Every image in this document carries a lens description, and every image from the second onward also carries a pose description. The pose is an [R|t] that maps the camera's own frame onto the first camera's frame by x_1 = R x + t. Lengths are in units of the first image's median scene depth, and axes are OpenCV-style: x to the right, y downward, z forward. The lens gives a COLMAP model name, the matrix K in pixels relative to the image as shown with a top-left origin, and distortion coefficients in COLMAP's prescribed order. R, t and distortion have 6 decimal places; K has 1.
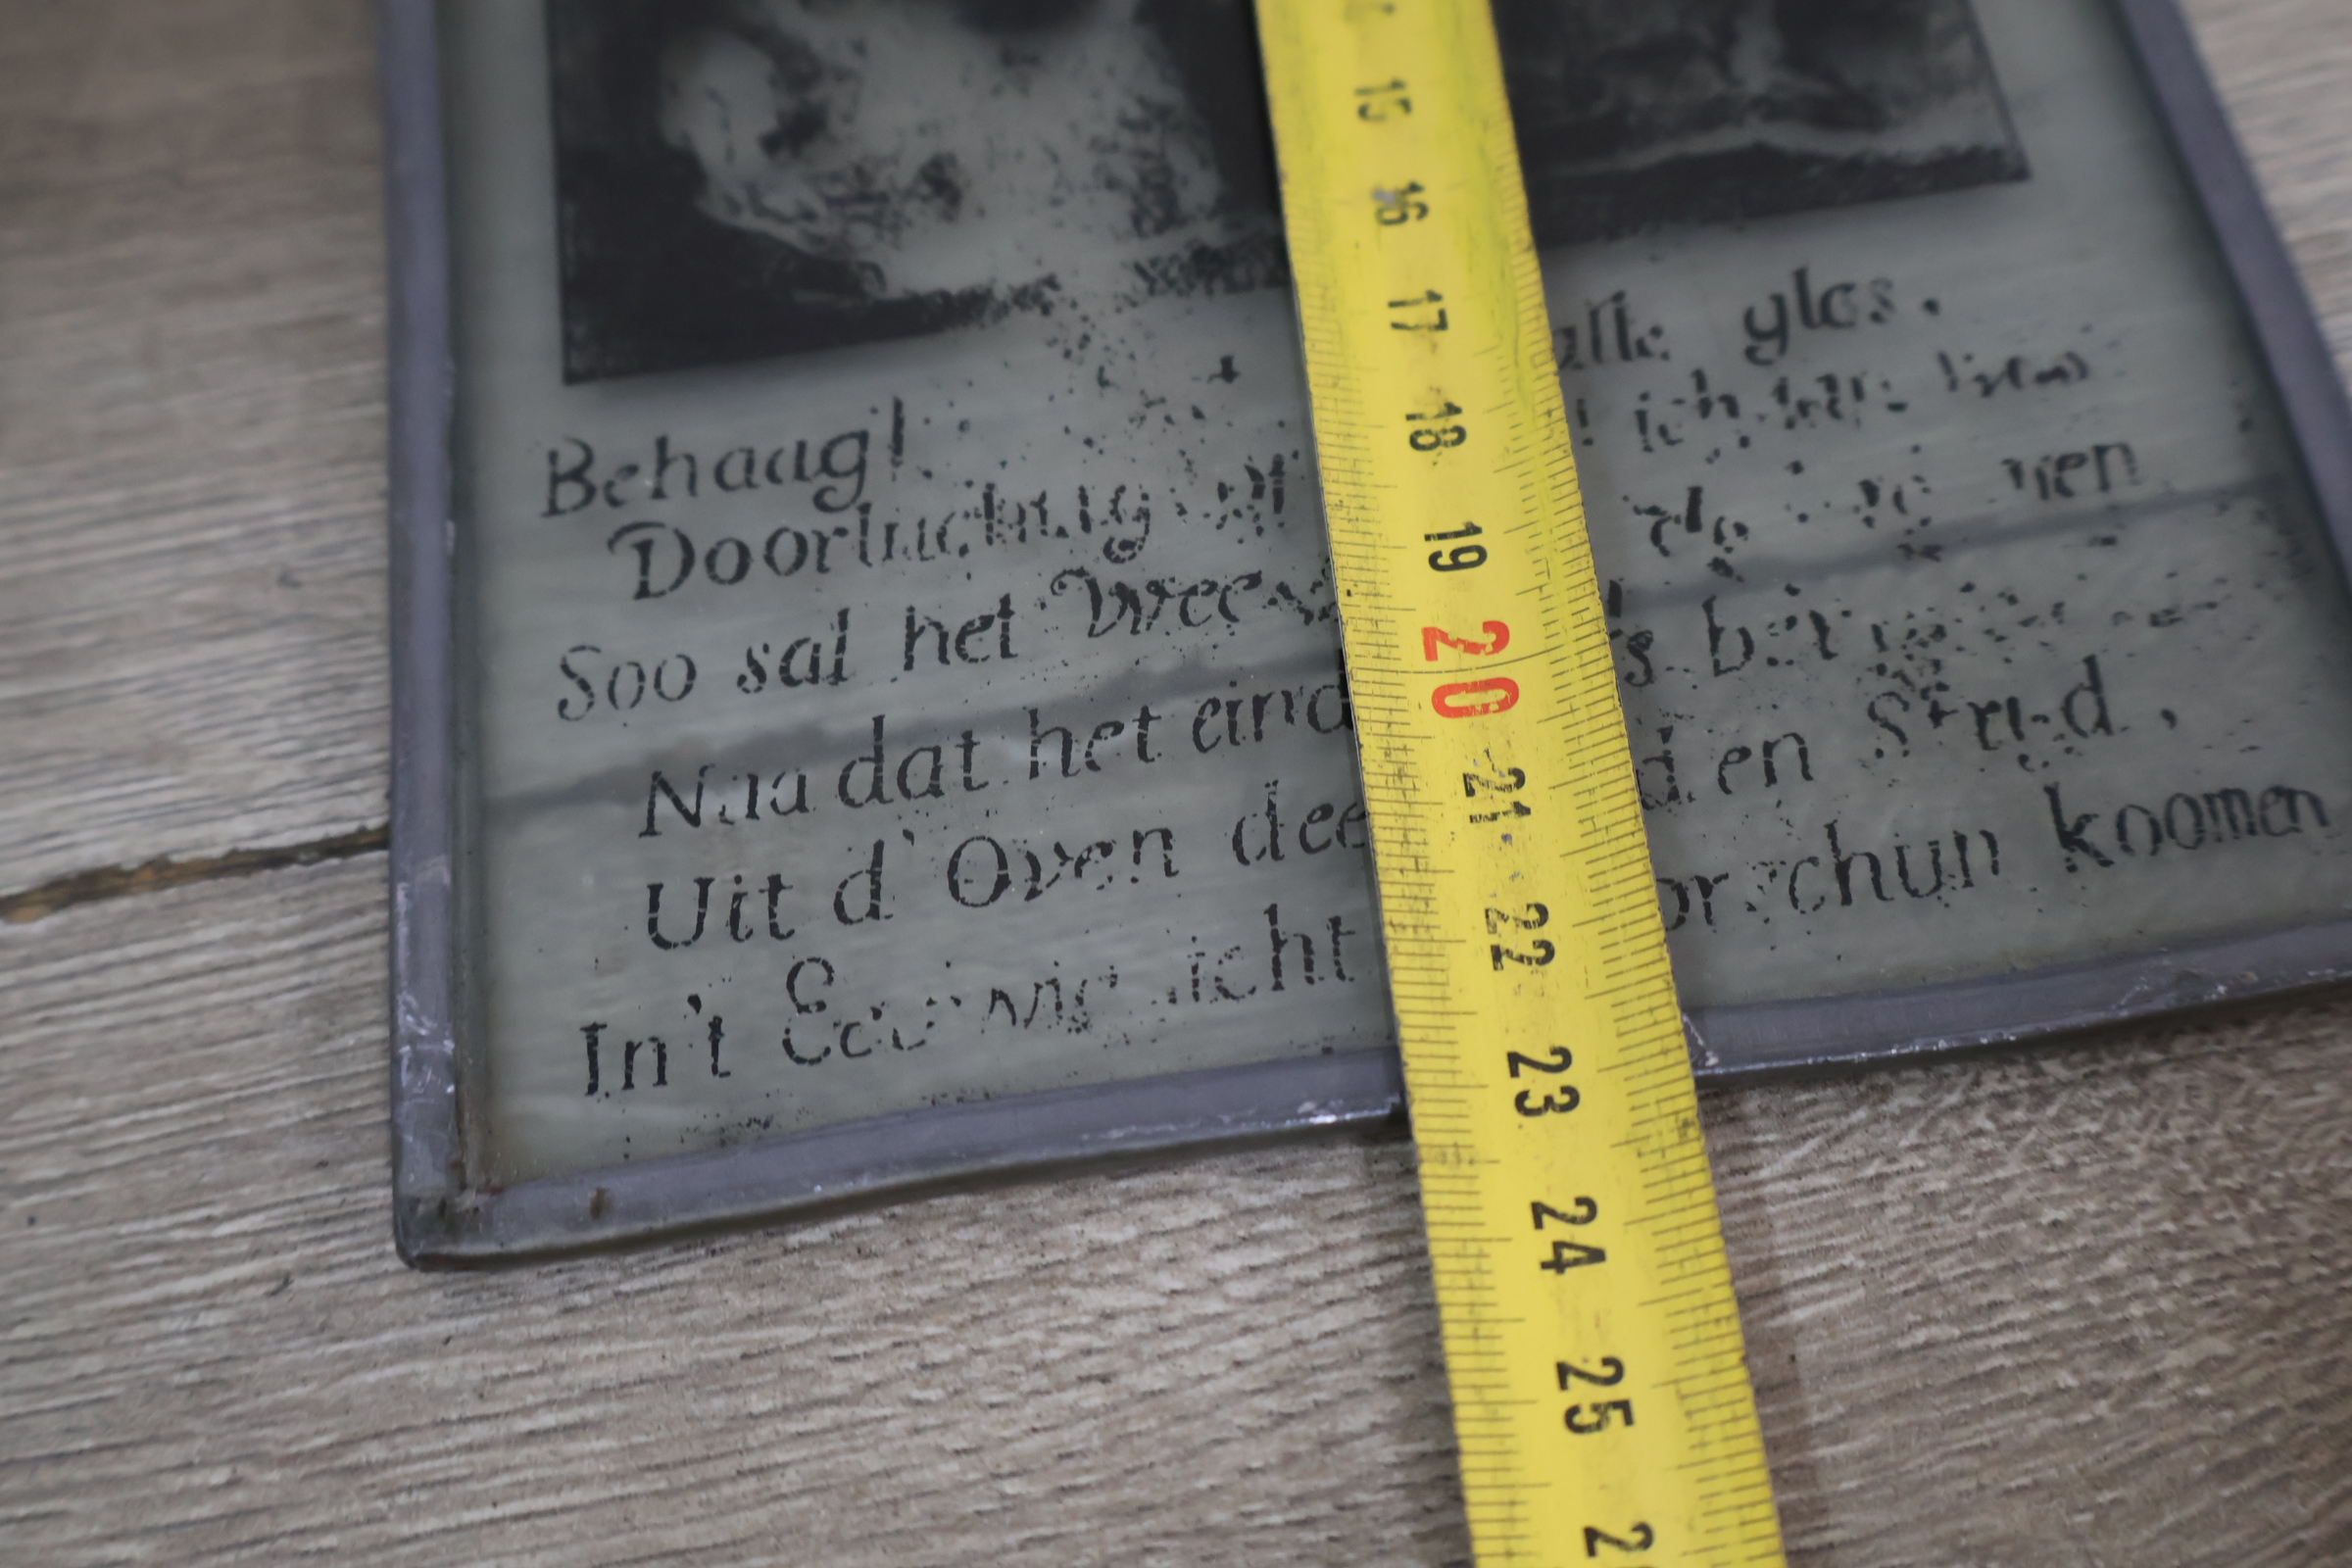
lens RADIAL K [[2741.2, 0, 1173.9], [0, 2741.2, 789.2], [0, 0, 1]] dist [0.001471, 0.000000]
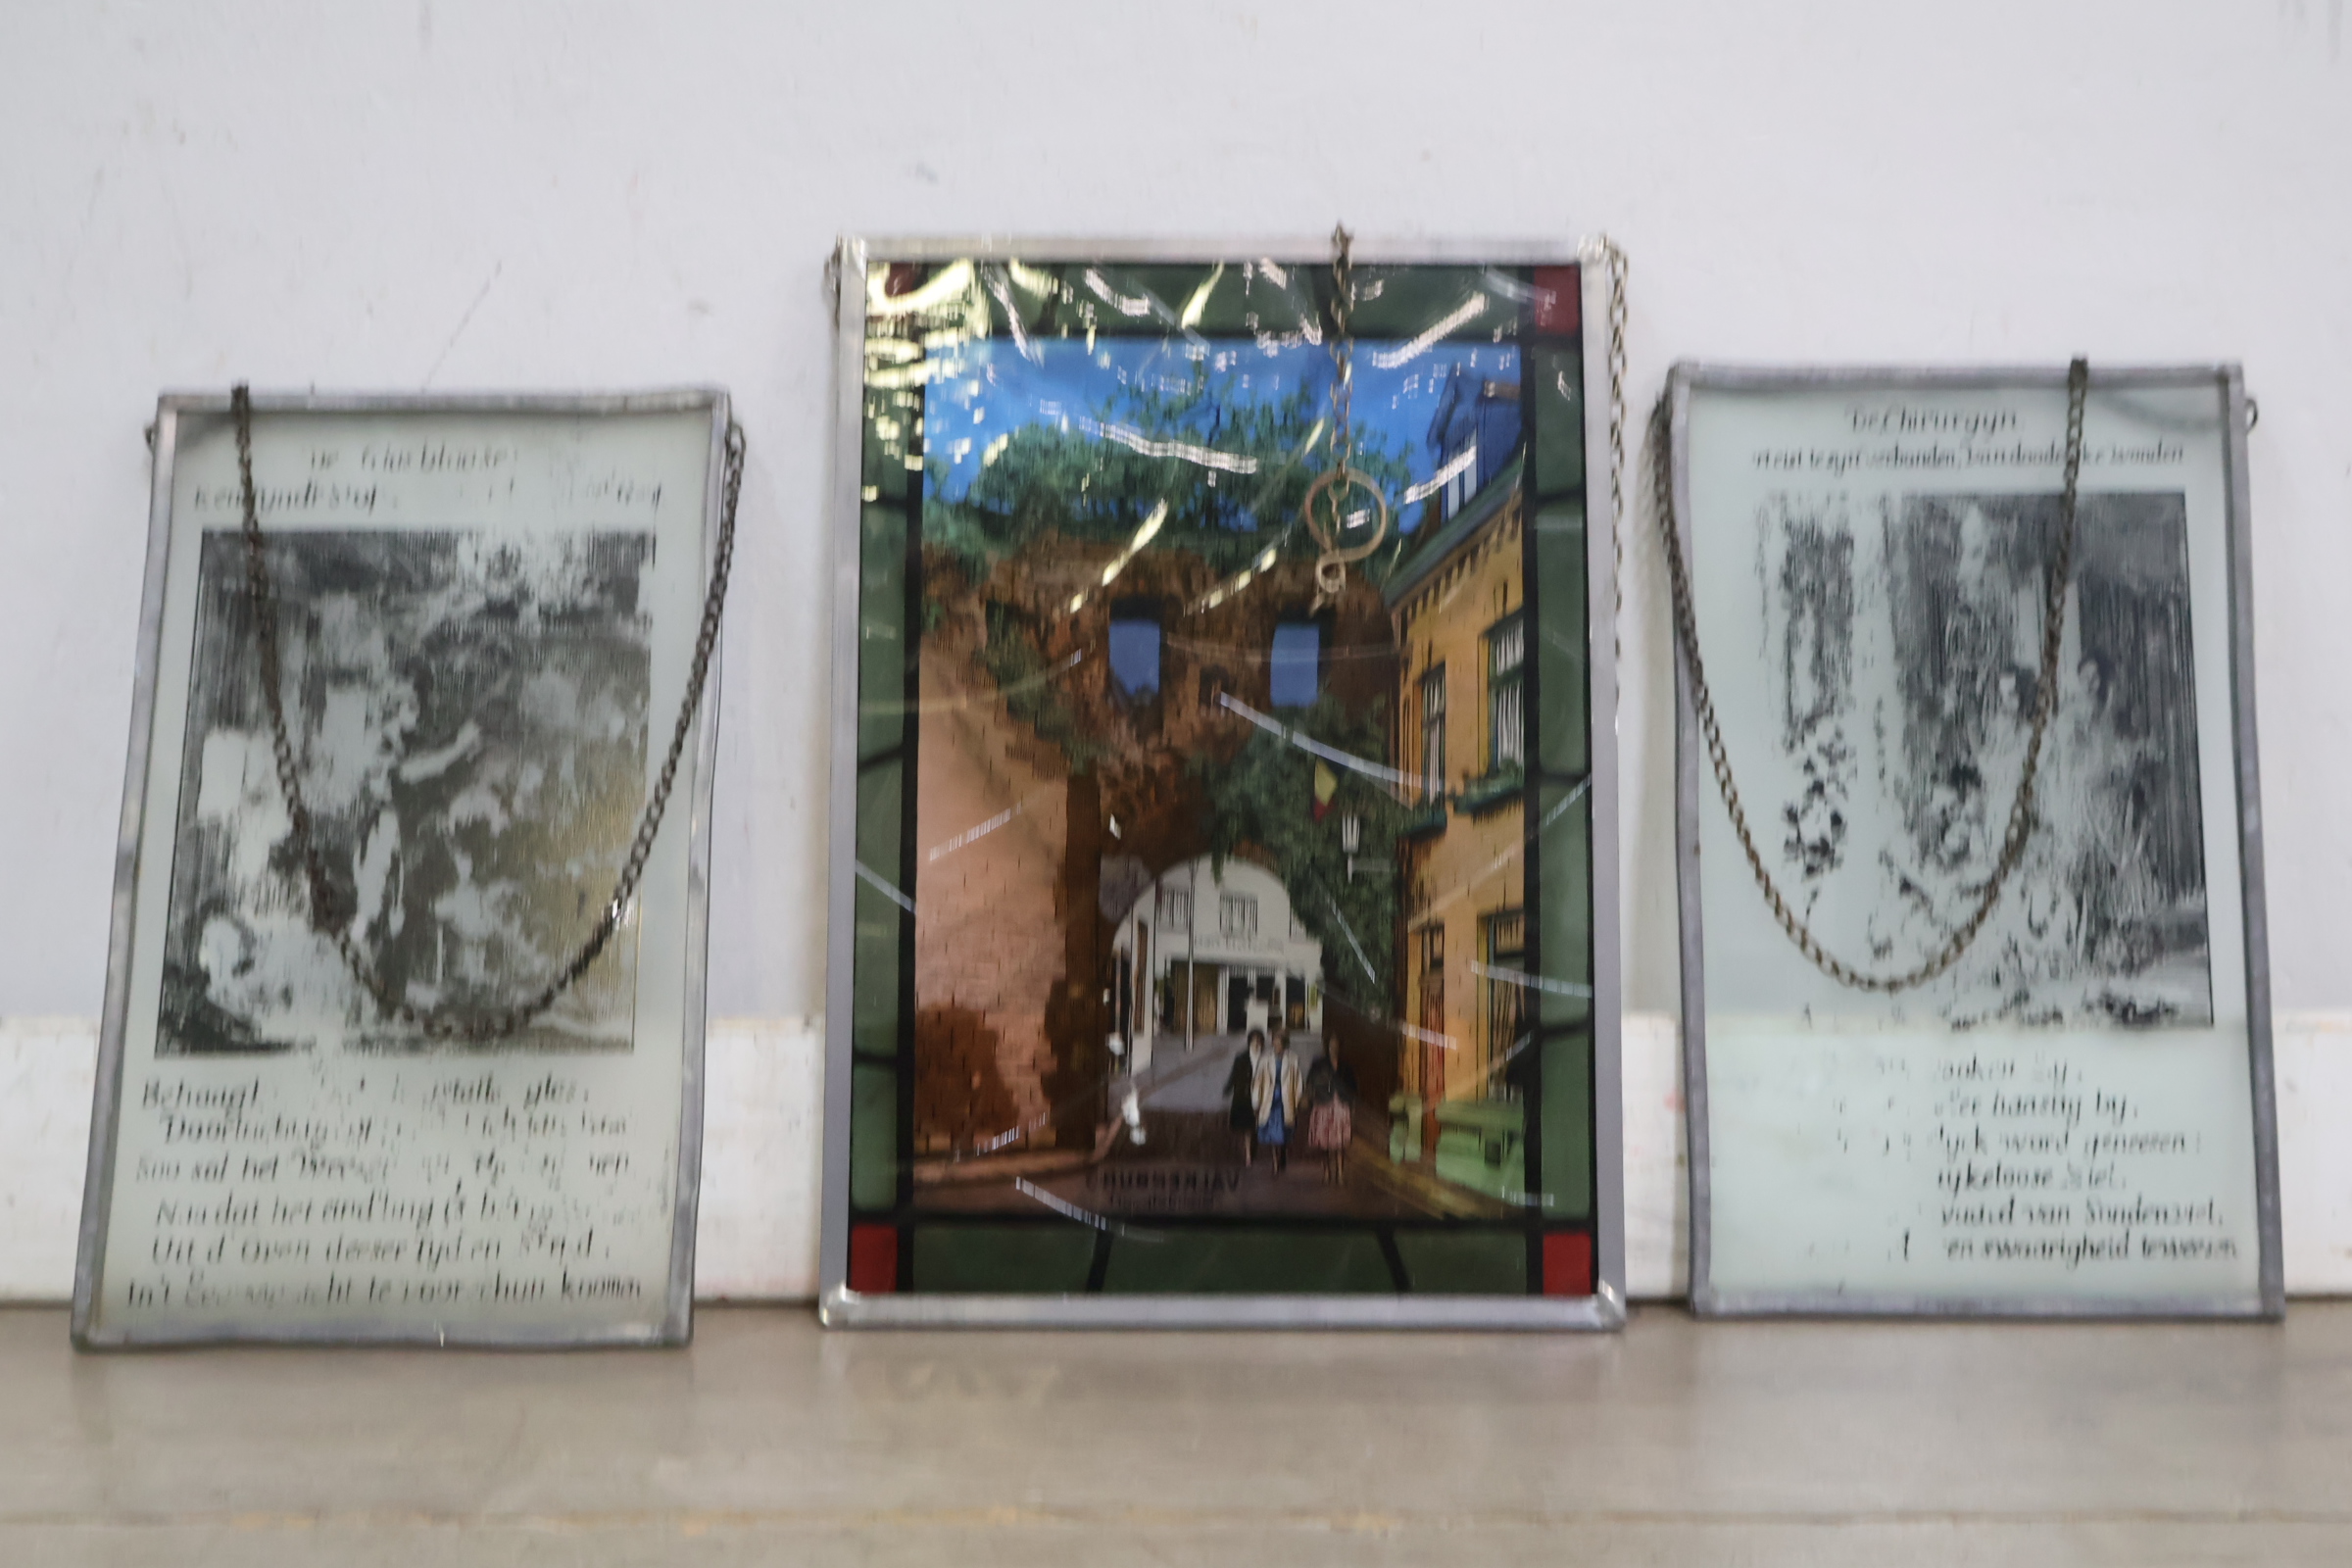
lens RADIAL K [[2741.2, 0, 1163.6], [0, 2741.2, 762.3], [0, 0, 1]] dist [0.001471, 0.000000]
pose [[0.989947, 0.141294, 0.006460, 0.878881], [-0.139578, 0.968495, 0.206240, -1.320413], [0.022884, -0.205068, 0.978480, -2.034478]]
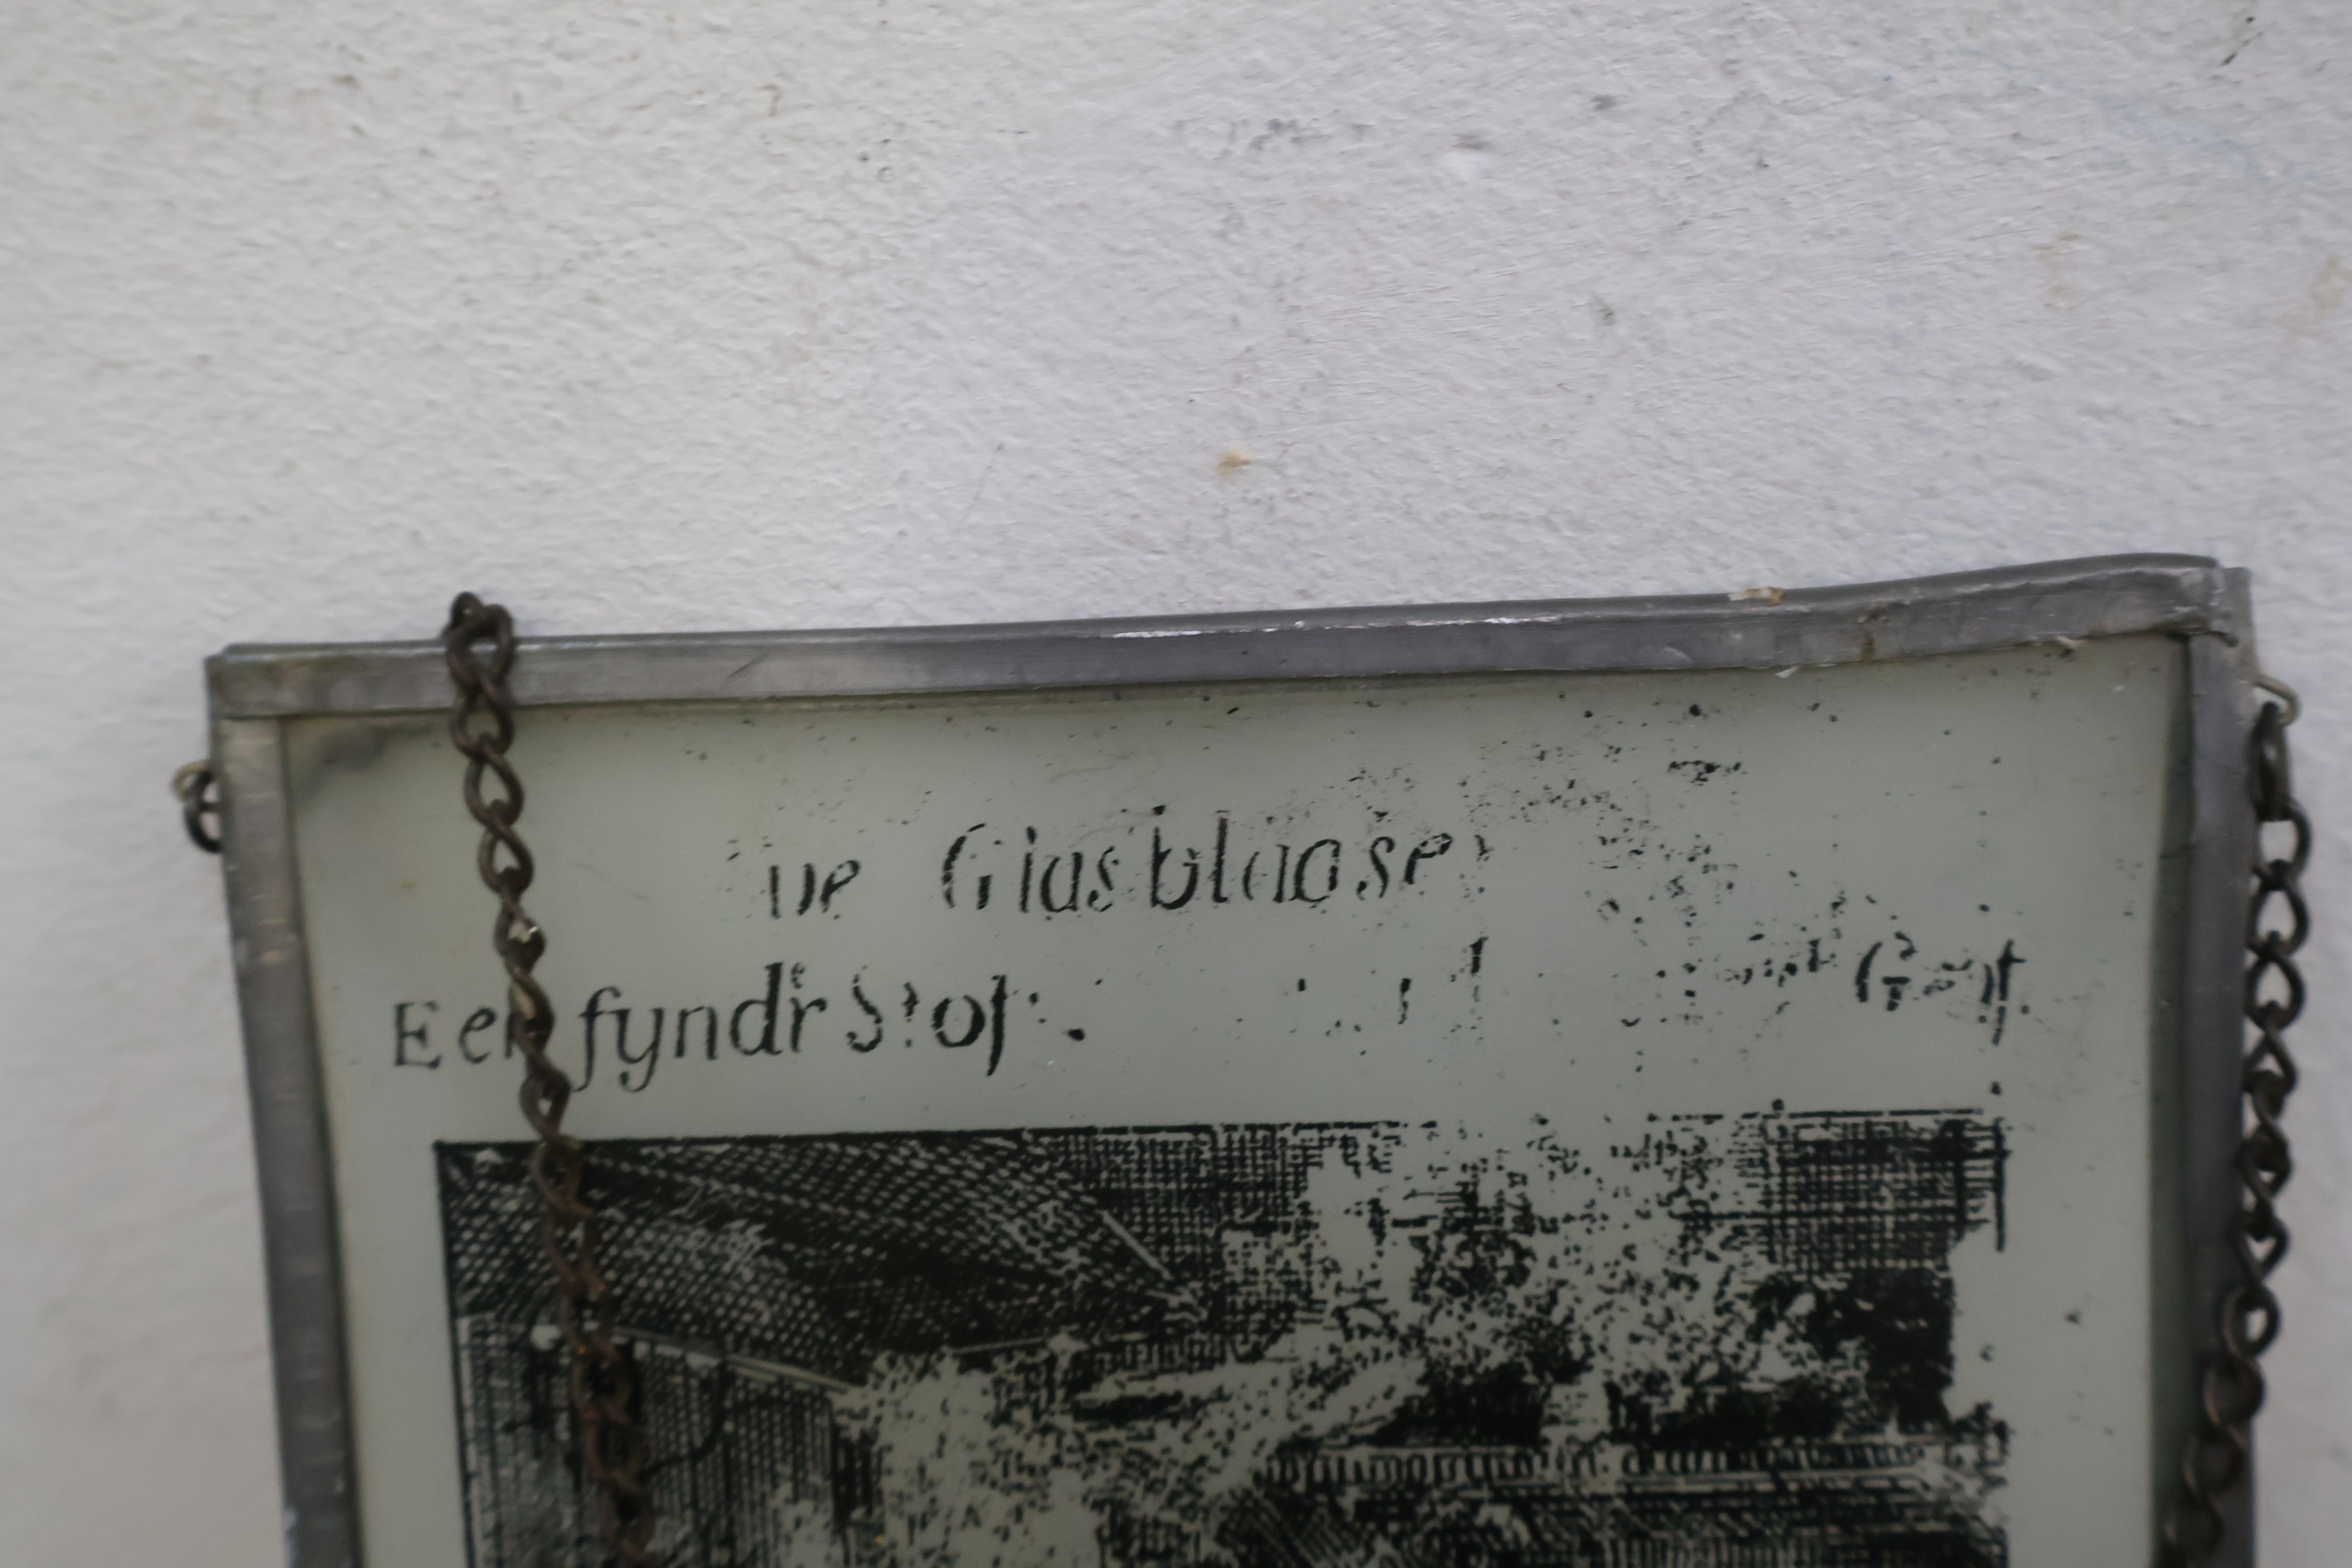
lens RADIAL K [[2741.2, 0, 1146.8], [0, 2741.2, 731.0], [0, 0, 1]] dist [0.001471, 0.000000]
pose [[0.995015, 0.099380, -0.008311, -0.071121], [-0.077668, 0.824496, 0.560513, -1.437118], [0.062556, -0.557073, 0.828104, 0.605753]]
